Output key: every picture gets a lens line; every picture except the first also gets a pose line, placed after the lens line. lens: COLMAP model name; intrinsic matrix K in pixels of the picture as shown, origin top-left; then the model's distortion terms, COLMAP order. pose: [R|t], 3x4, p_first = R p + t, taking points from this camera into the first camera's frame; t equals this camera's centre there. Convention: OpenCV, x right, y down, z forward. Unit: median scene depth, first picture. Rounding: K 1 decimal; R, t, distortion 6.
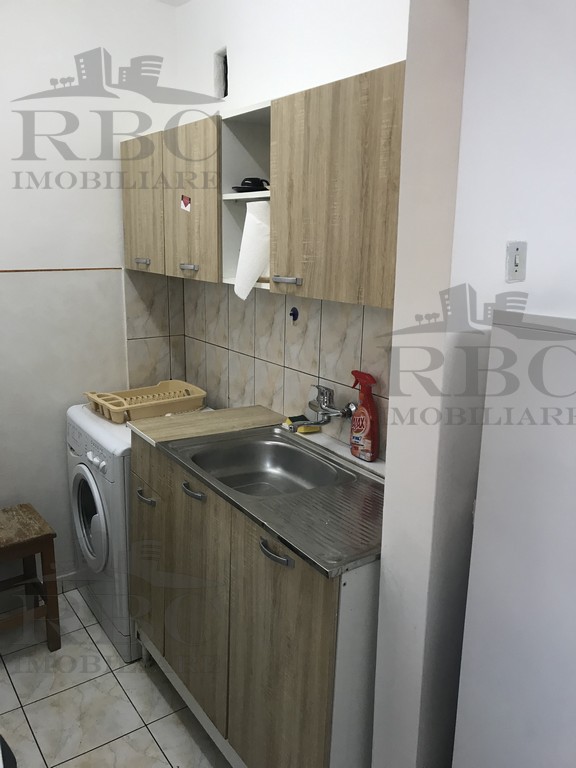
lens RADIAL K [[624.7, 0, 289.0], [0, 624.7, 386.0], [0, 0, 1]] dist [0.003985, -0.004236]
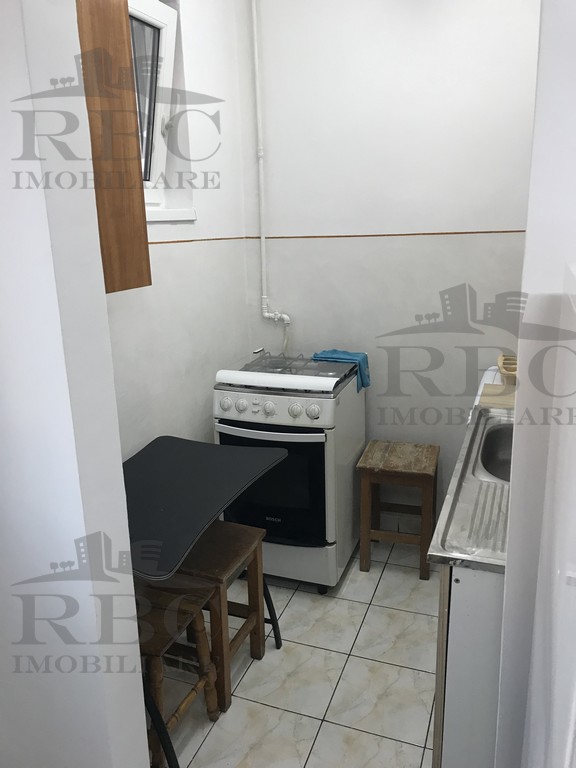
lens RADIAL K [[624.7, 0, 289.6], [0, 624.7, 381.8], [0, 0, 1]] dist [0.003985, -0.004236]
pose [[0.561132, 0.177672, -0.808433, 0.366173], [-0.145807, 0.982635, 0.114753, -0.014250], [0.814783, 0.053484, 0.577294, 0.169651]]
